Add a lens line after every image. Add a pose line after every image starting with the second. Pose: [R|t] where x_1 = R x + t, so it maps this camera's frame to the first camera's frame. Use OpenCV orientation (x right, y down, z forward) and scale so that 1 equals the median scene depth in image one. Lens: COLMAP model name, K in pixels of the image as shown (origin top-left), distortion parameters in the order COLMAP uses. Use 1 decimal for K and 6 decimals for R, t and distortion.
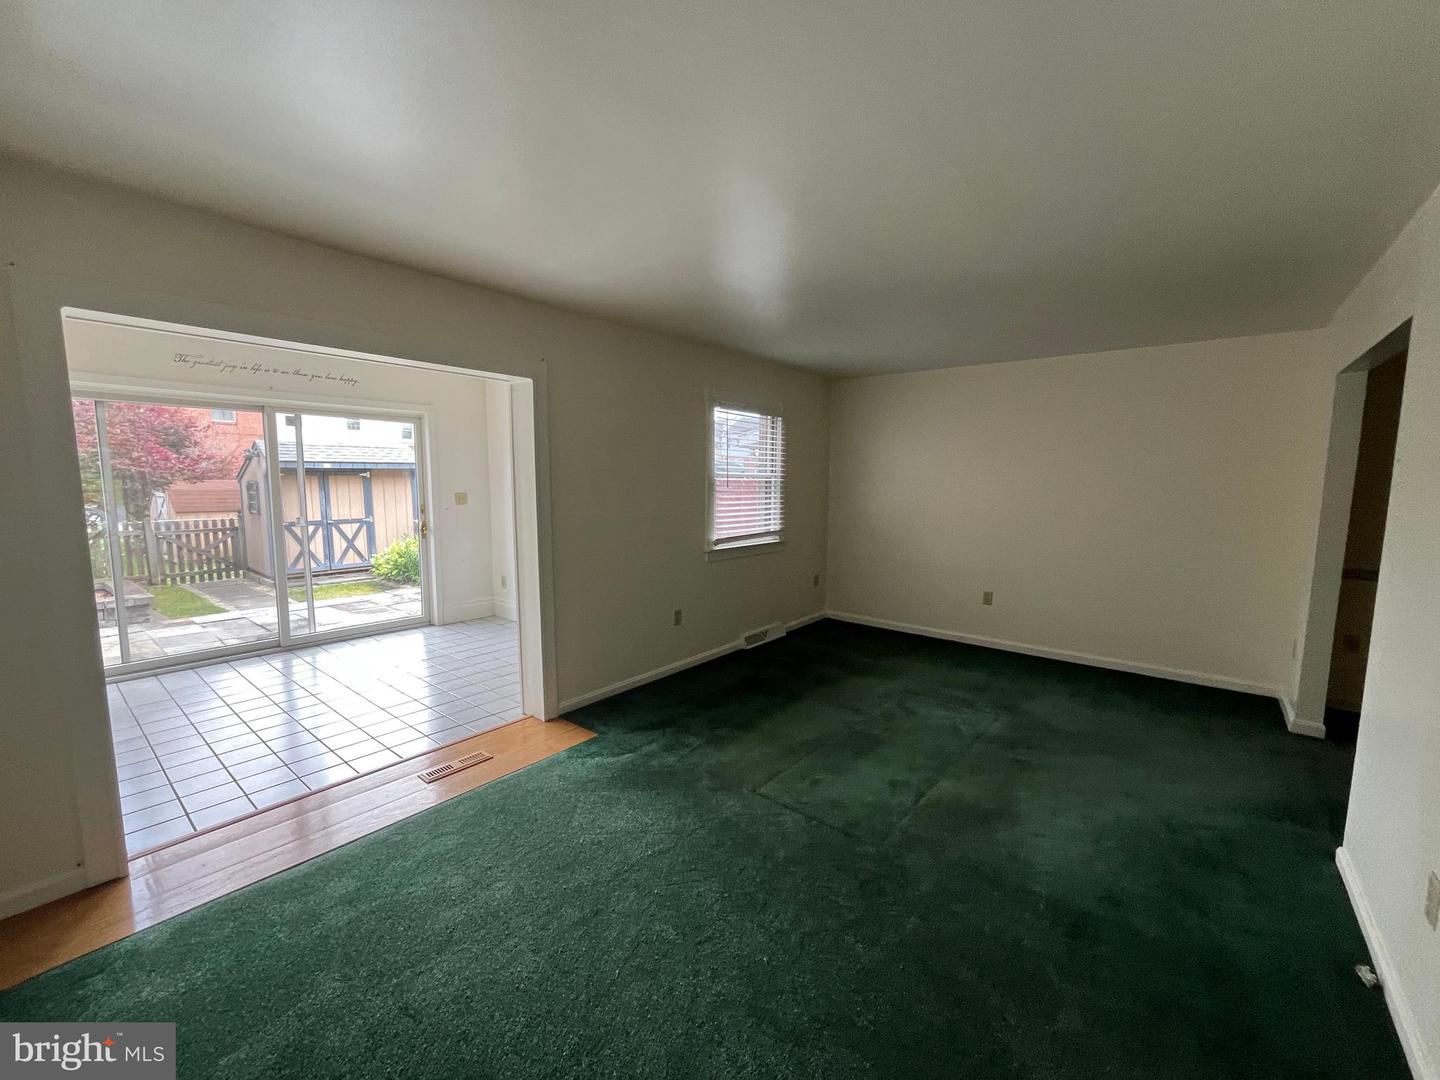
lens RADIAL K [[582.1, 0, 725.8], [0, 582.1, 539.0], [0, 0, 1]] dist [-0.000175, 0.000175]
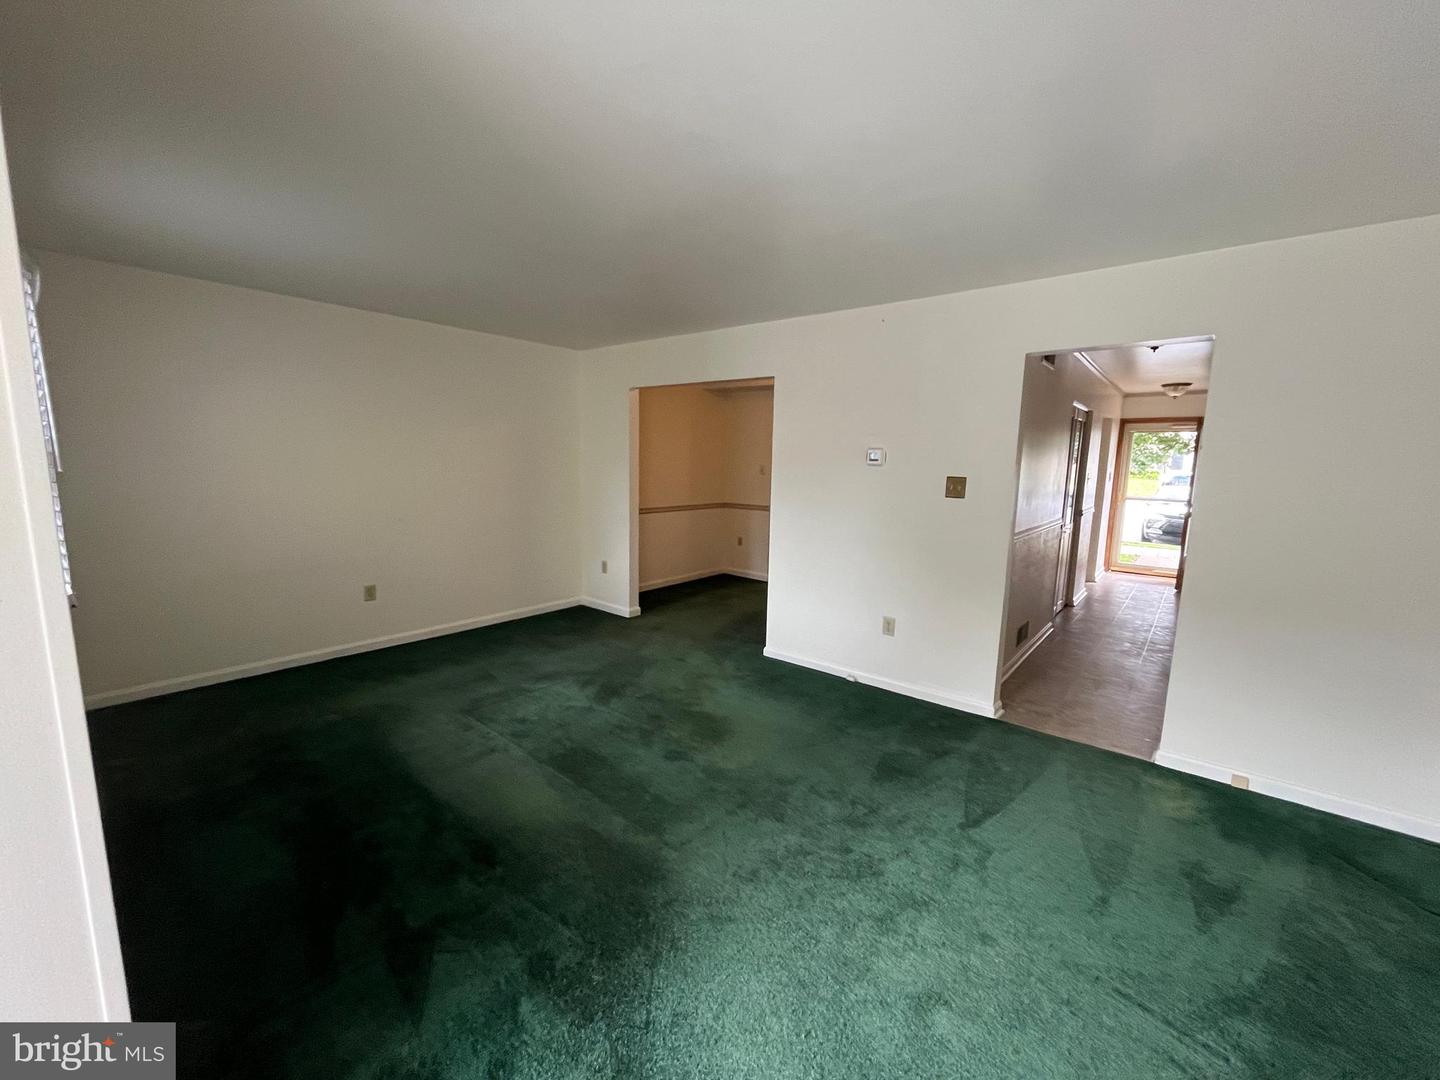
lens RADIAL K [[582.1, 0, 725.8], [0, 582.1, 539.0], [0, 0, 1]] dist [-0.000175, 0.000175]
pose [[0.021236, -0.145508, 0.989129, -0.518841], [0.086184, 0.985936, 0.143188, -0.074425], [-0.996053, 0.082206, 0.033477, 0.656402]]
